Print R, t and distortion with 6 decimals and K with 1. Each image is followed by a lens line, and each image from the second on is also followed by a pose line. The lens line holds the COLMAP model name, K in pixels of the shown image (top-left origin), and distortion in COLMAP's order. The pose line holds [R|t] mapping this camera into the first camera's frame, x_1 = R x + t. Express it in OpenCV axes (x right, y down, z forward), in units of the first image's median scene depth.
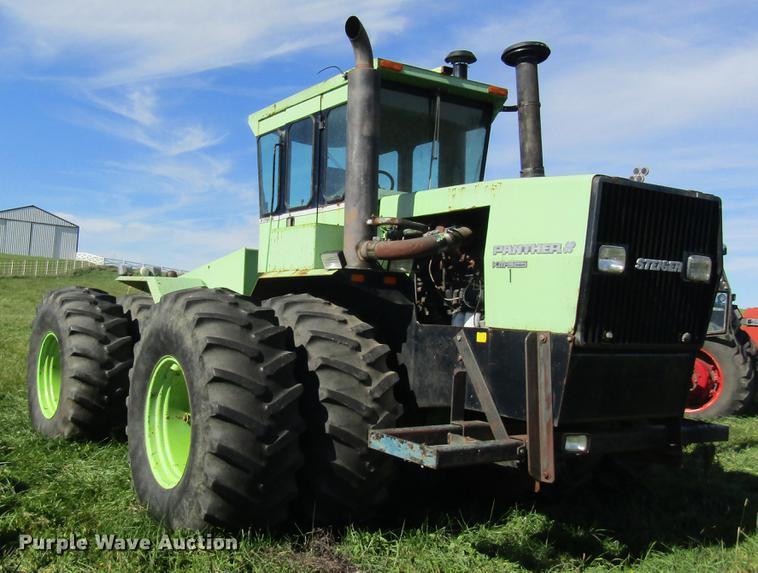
lens RADIAL K [[789.9, 0, 333.5], [0, 789.9, 299.0], [0, 0, 1]] dist [-0.012105, -0.002872]
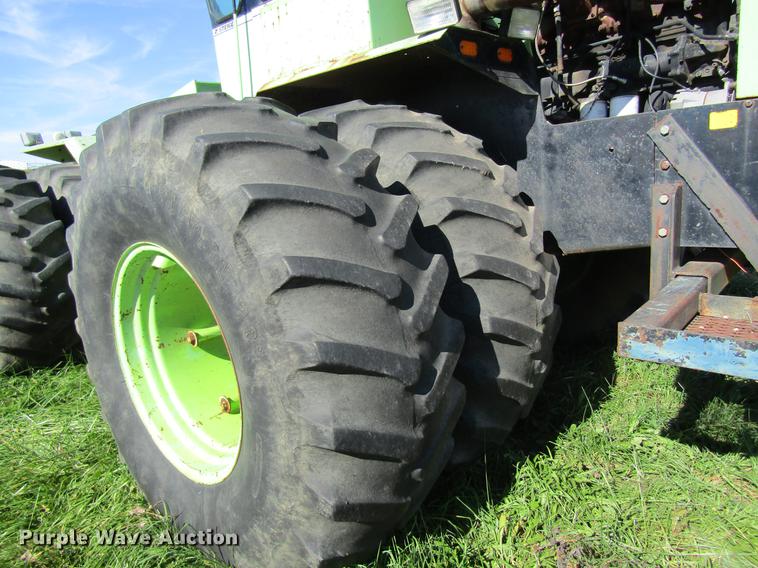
lens RADIAL K [[537.5, 0, 379.0], [0, 537.5, 284.0], [0, 0, 1]] dist [-0.001041, -0.010225]
pose [[0.951944, -0.187105, 0.242474, -0.147454], [0.129363, 0.963248, 0.235412, 0.034848], [-0.277609, -0.192732, 0.941163, 0.604032]]
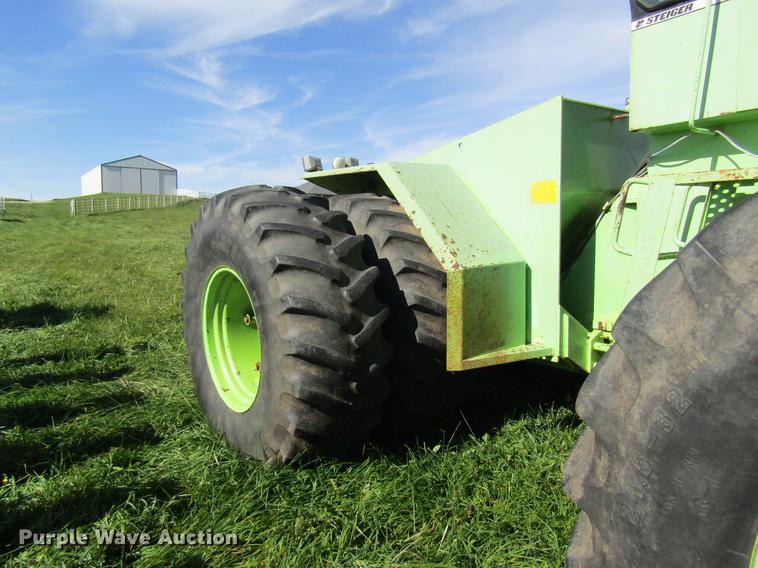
lens RADIAL K [[537.5, 0, 379.0], [0, 537.5, 284.0], [0, 0, 1]] dist [-0.001041, -0.010225]
pose [[0.997171, -0.066101, 0.035800, -0.370159], [0.060916, 0.989586, 0.130418, 0.014103], [-0.044048, -0.127868, 0.990813, 0.855874]]
